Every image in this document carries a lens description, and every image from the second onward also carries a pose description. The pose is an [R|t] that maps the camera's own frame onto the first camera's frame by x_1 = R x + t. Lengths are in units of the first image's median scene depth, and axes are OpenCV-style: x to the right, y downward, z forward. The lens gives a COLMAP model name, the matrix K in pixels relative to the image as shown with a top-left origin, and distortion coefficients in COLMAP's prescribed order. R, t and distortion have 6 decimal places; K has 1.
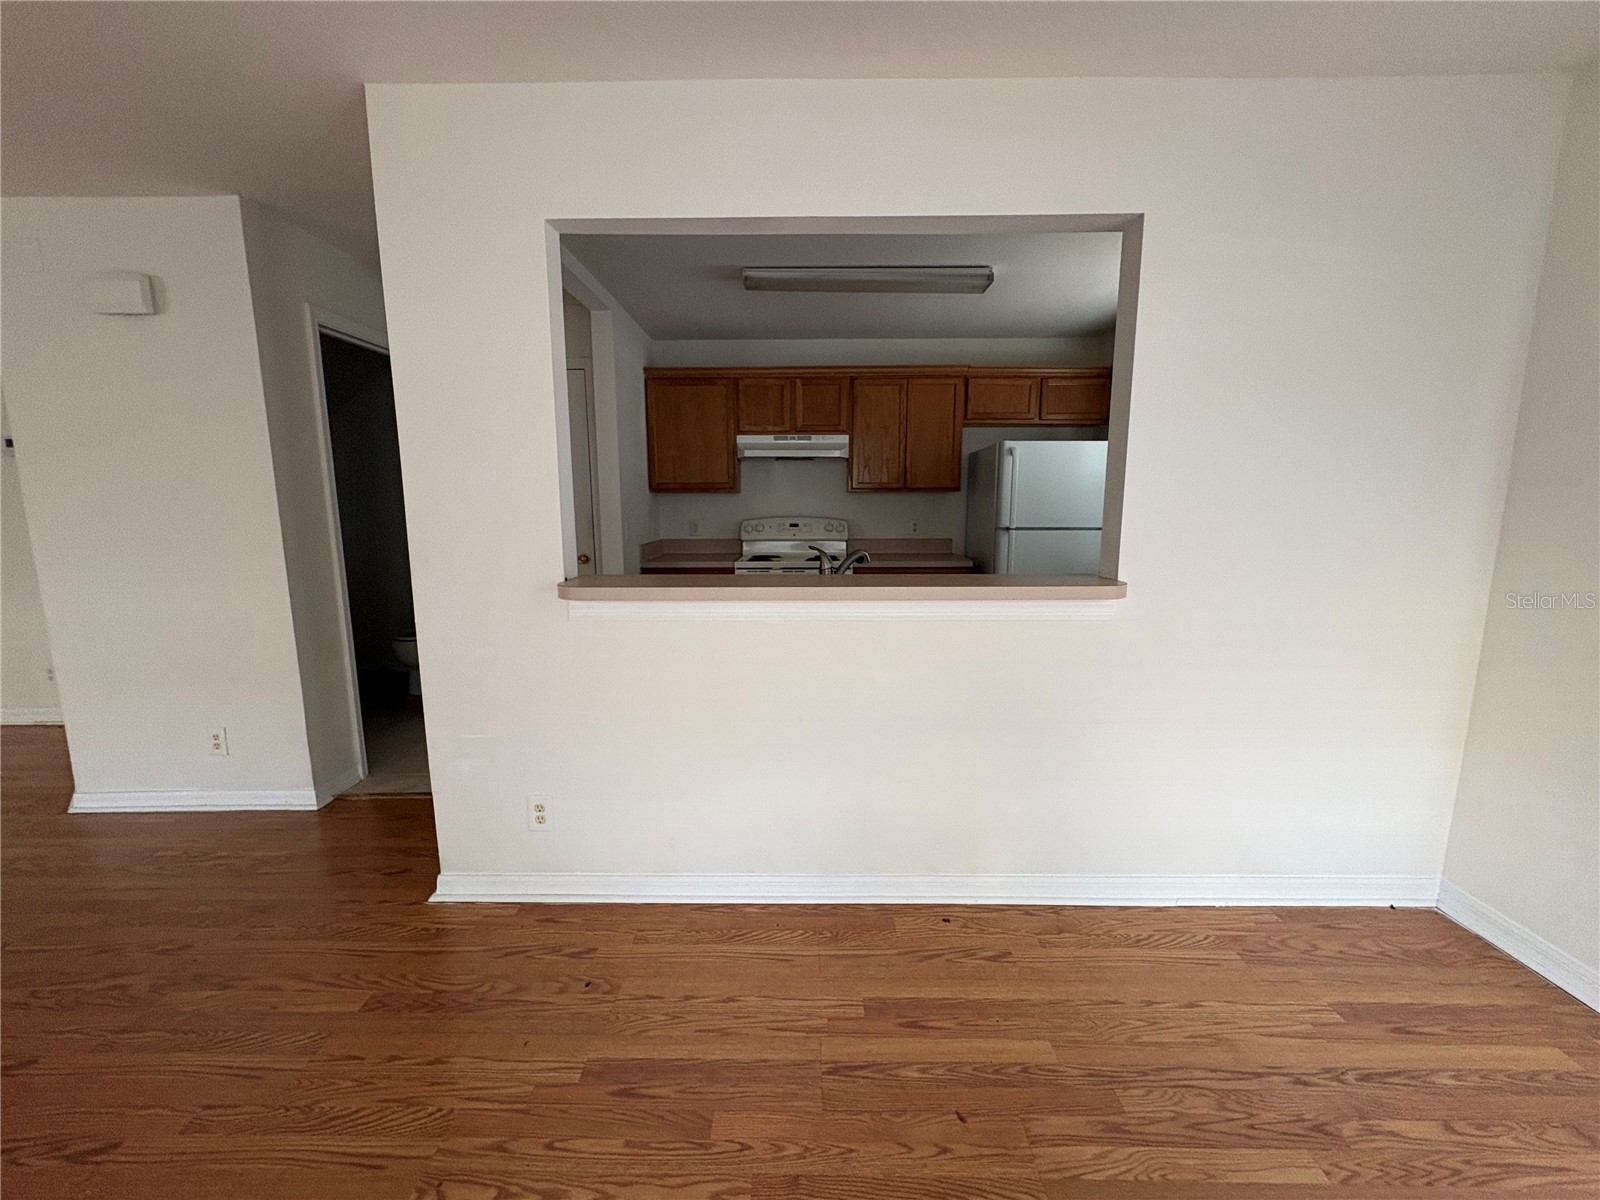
lens RADIAL K [[634.4, 0, 800.0], [0, 634.4, 605.5], [0, 0, 1]] dist [-0.001974, 0.000233]
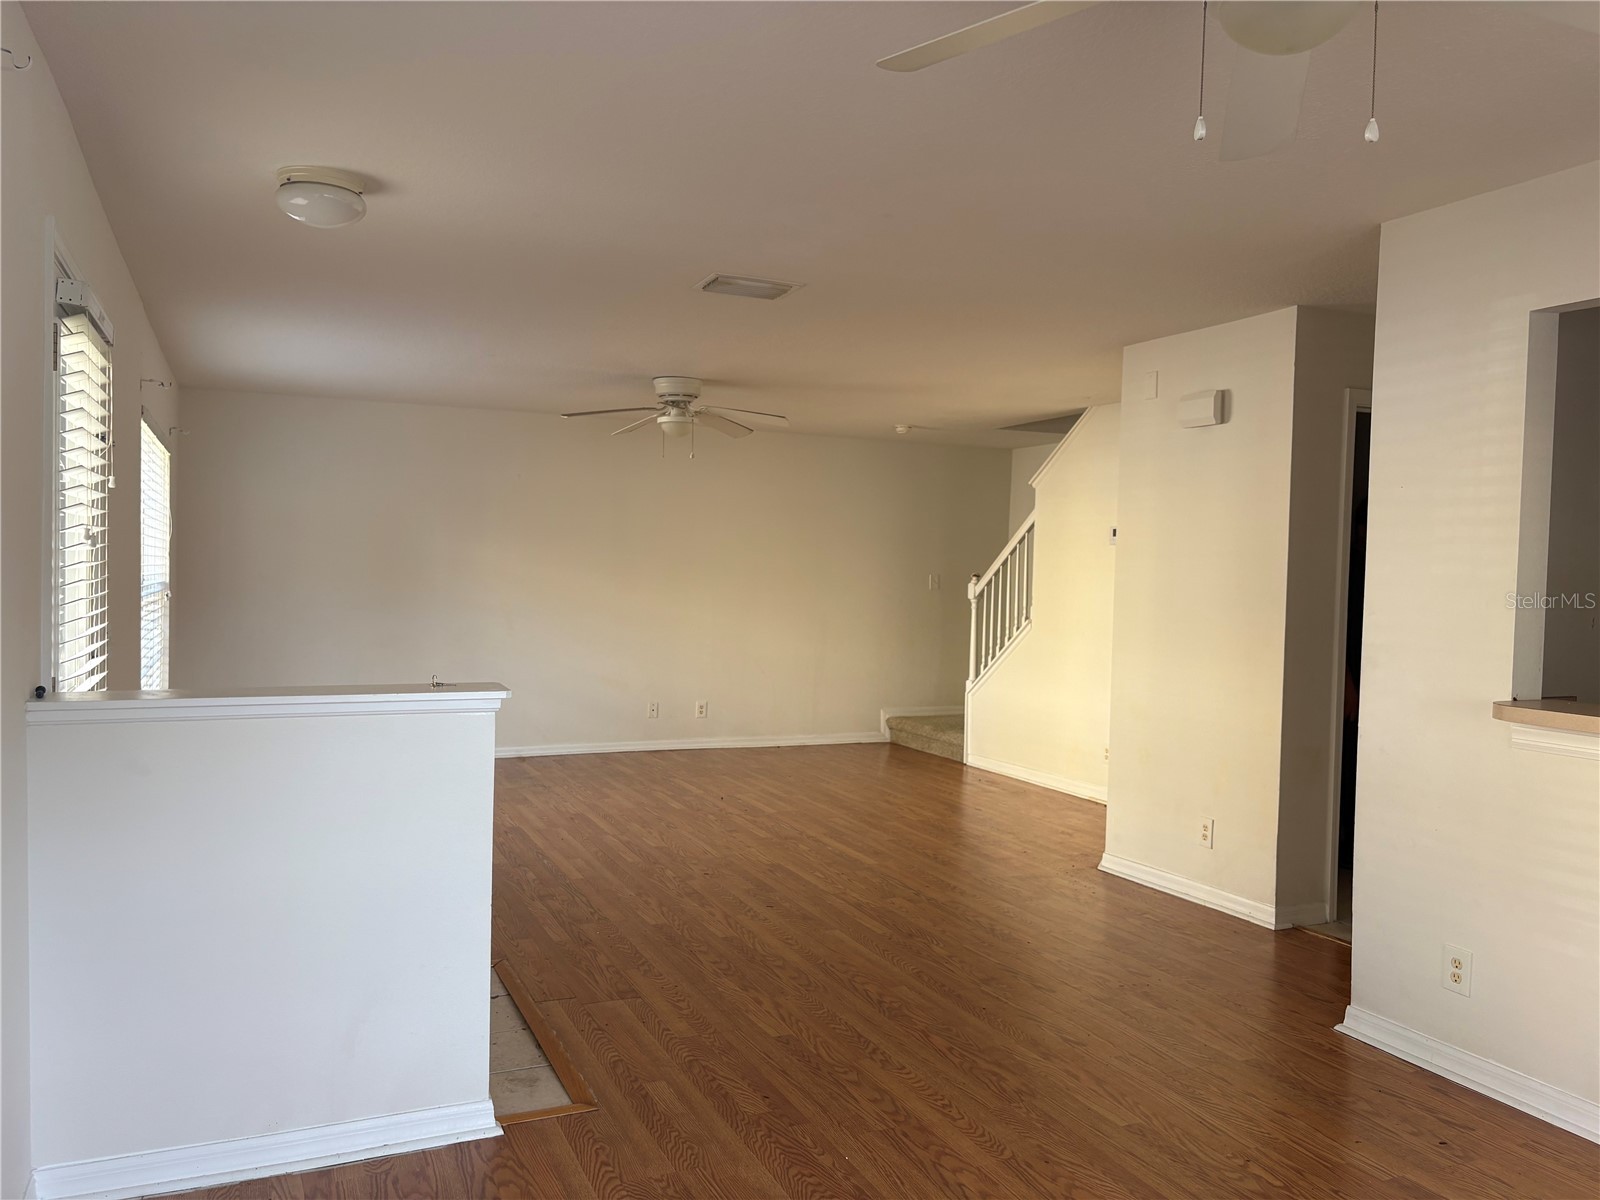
lens RADIAL K [[1179.9, 0, 796.4], [0, 1179.9, 602.7], [0, 0, 1]] dist [0.009975, -0.005269]
pose [[0.411403, 0.034494, -0.910801, 0.640184], [-0.166413, 0.985329, -0.037851, 0.048430], [0.896133, 0.167141, 0.411107, -0.517135]]
